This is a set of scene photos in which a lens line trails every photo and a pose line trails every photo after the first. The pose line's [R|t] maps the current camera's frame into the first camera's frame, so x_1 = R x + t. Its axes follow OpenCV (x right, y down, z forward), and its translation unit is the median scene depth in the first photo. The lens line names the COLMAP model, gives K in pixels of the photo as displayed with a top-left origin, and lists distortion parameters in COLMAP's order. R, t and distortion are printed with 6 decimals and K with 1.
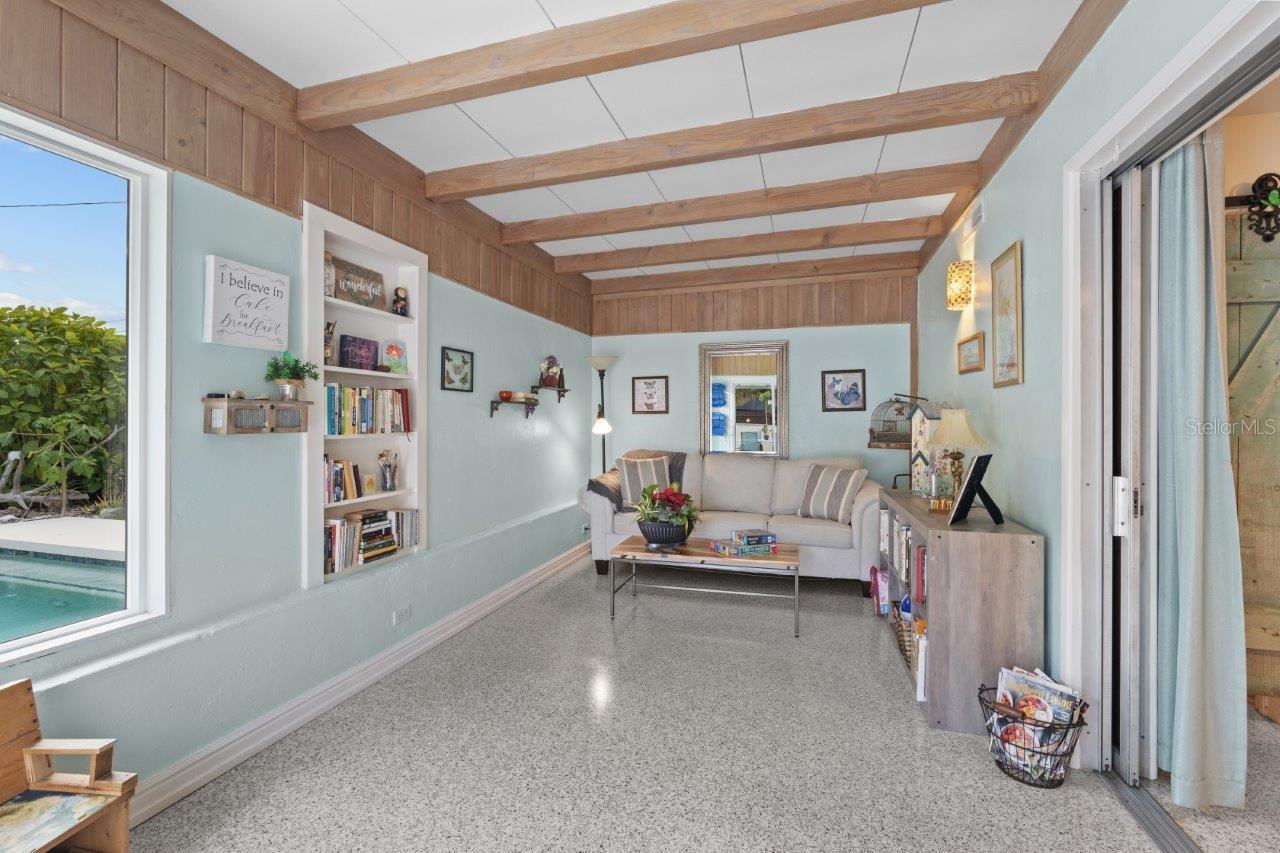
lens RADIAL K [[555.0, 0, 612.4], [0, 555.0, 416.8], [0, 0, 1]] dist [0.004364, -0.000843]
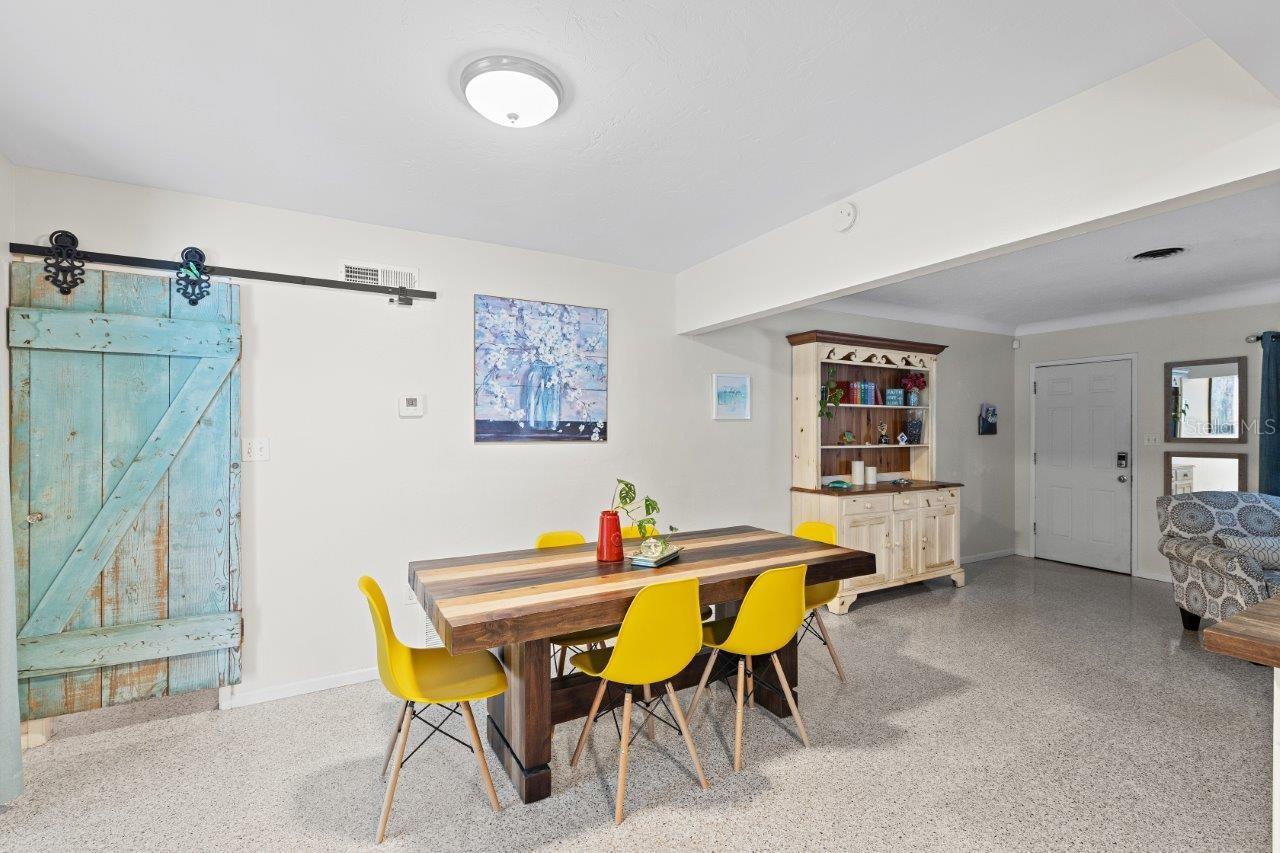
lens RADIAL K [[555.0, 0, 630.2], [0, 555.0, 430.5], [0, 0, 1]] dist [0.004364, -0.000843]
pose [[0.701841, -0.008446, 0.712284, 0.600484], [-0.000956, 0.999918, 0.012799, -0.040133], [-0.712333, -0.009664, 0.701775, -0.295076]]
